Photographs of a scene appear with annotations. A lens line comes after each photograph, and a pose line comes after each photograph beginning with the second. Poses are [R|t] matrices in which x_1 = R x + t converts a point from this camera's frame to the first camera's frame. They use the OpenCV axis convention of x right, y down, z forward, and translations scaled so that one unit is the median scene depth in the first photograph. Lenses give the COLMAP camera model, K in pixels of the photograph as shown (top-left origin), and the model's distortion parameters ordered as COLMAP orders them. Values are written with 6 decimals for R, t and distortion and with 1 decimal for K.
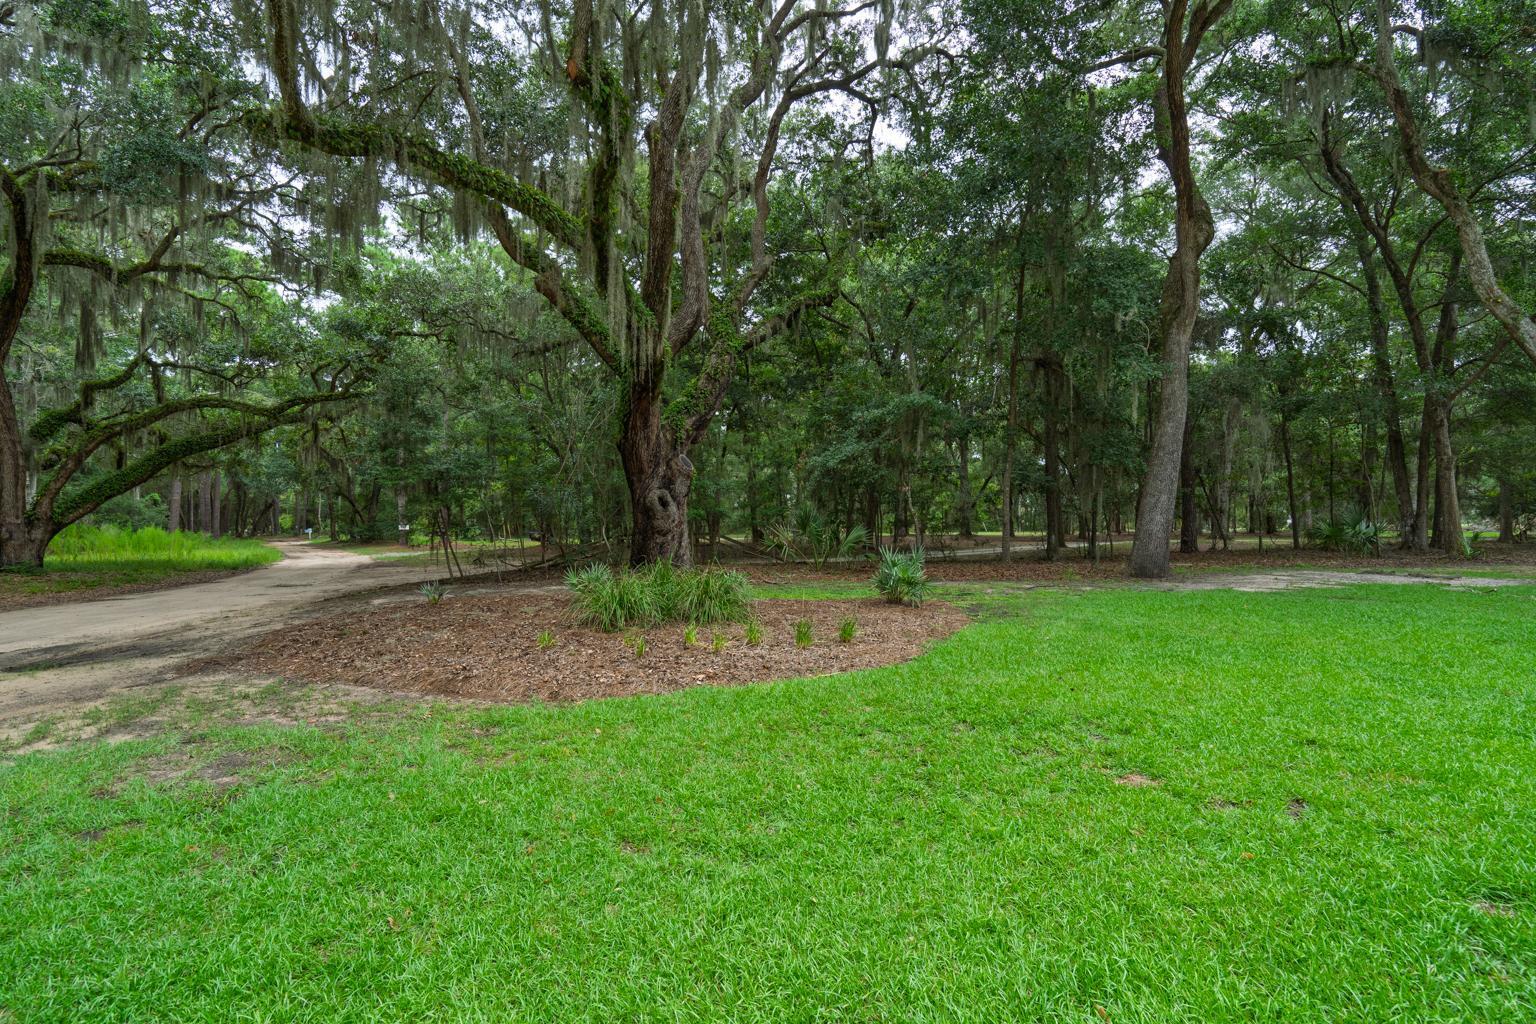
lens RADIAL K [[688.9, 0, 766.5], [0, 688.9, 509.0], [0, 0, 1]] dist [0.001877, 0.000525]
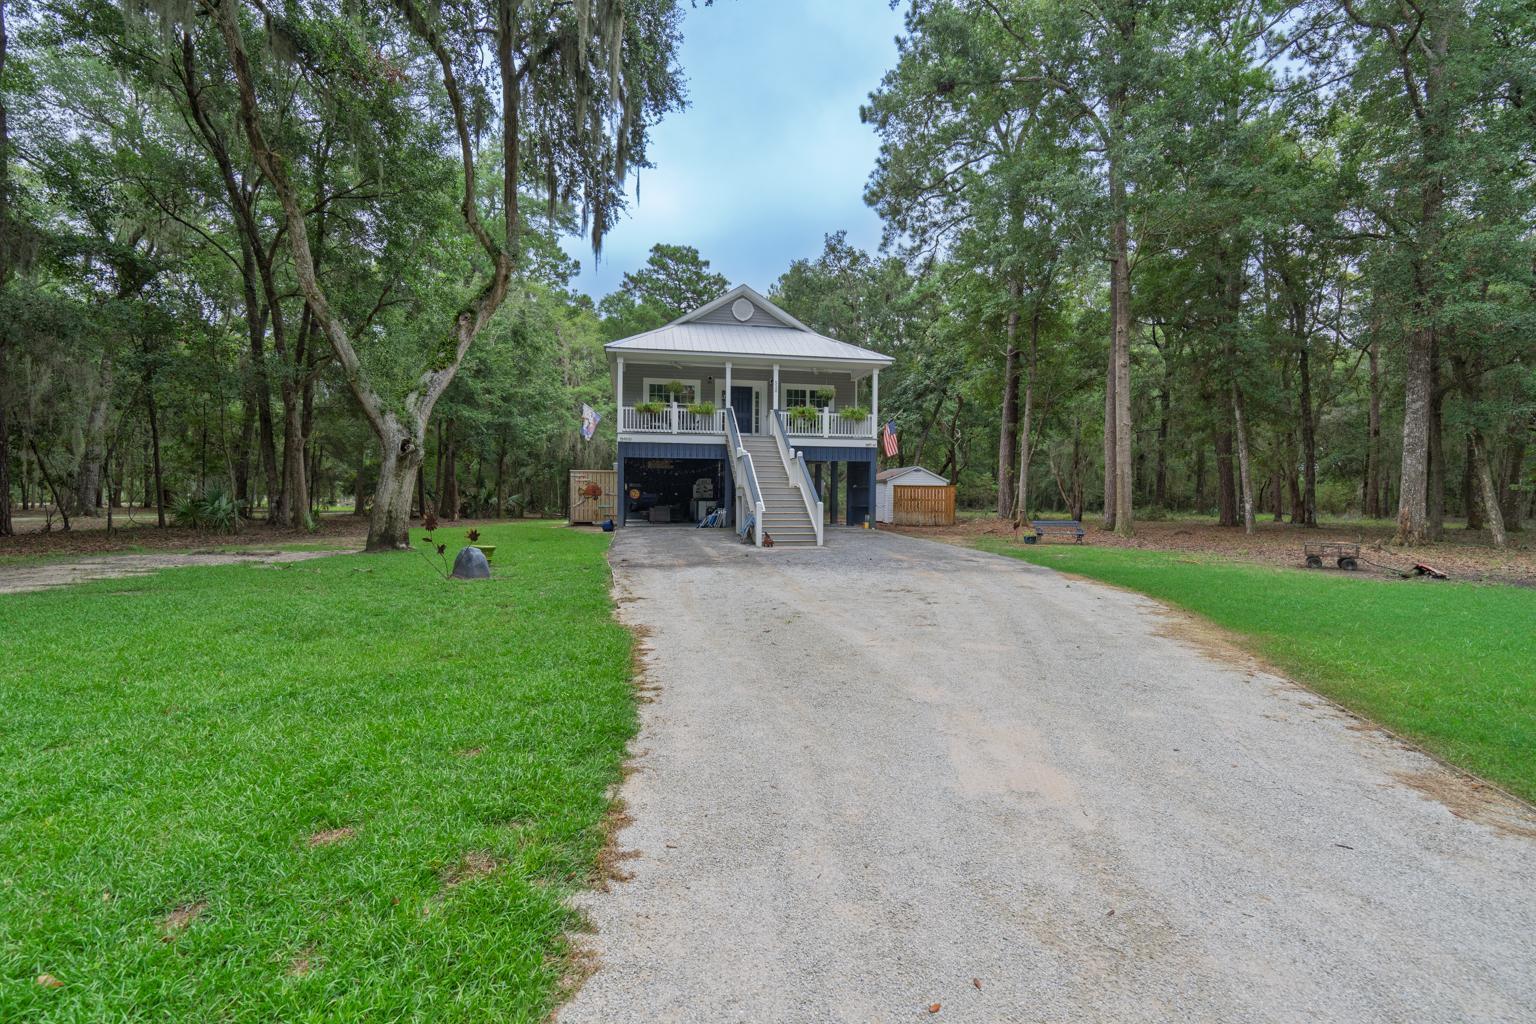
lens RADIAL K [[688.9, 0, 767.2], [0, 688.9, 510.2], [0, 0, 1]] dist [0.001877, 0.000525]
pose [[0.246661, -0.007666, 0.969071, 0.117691], [-0.031480, 0.999378, 0.015918, -0.003824], [-0.968590, -0.034433, 0.246266, 0.021015]]
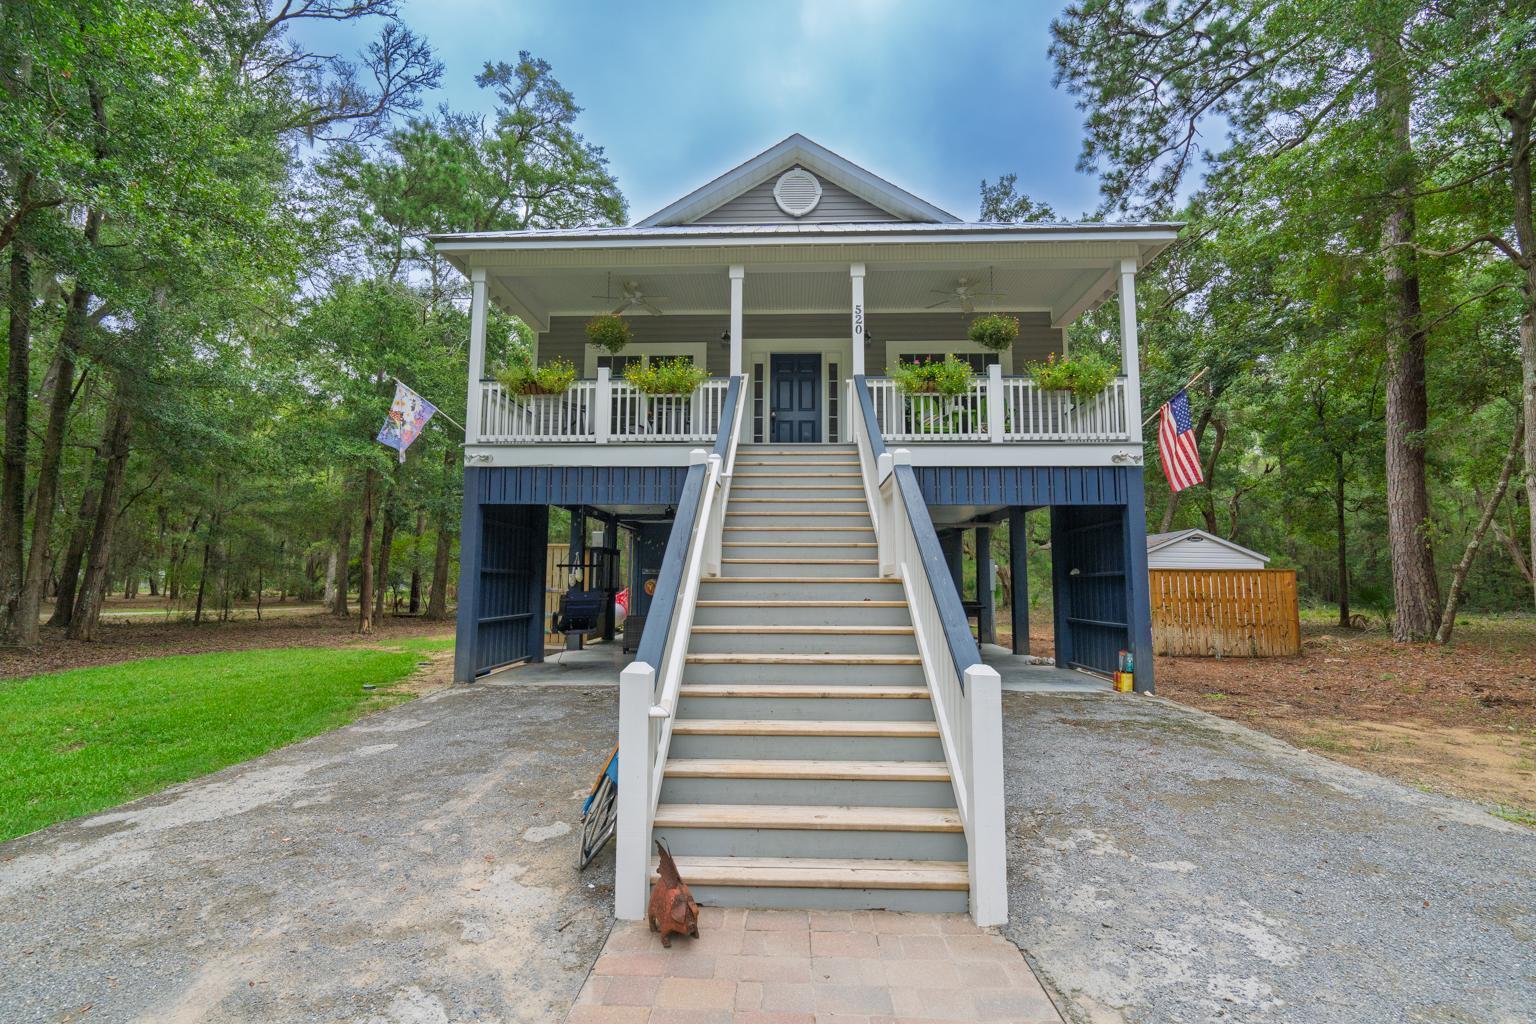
lens RADIAL K [[688.9, 0, 769.3], [0, 688.9, 511.4], [0, 0, 1]] dist [0.001877, 0.000525]
pose [[0.462634, 0.102581, 0.880595, 0.264122], [-0.027831, 0.994474, -0.101226, -0.007026], [-0.886113, 0.022323, 0.462932, 0.046224]]
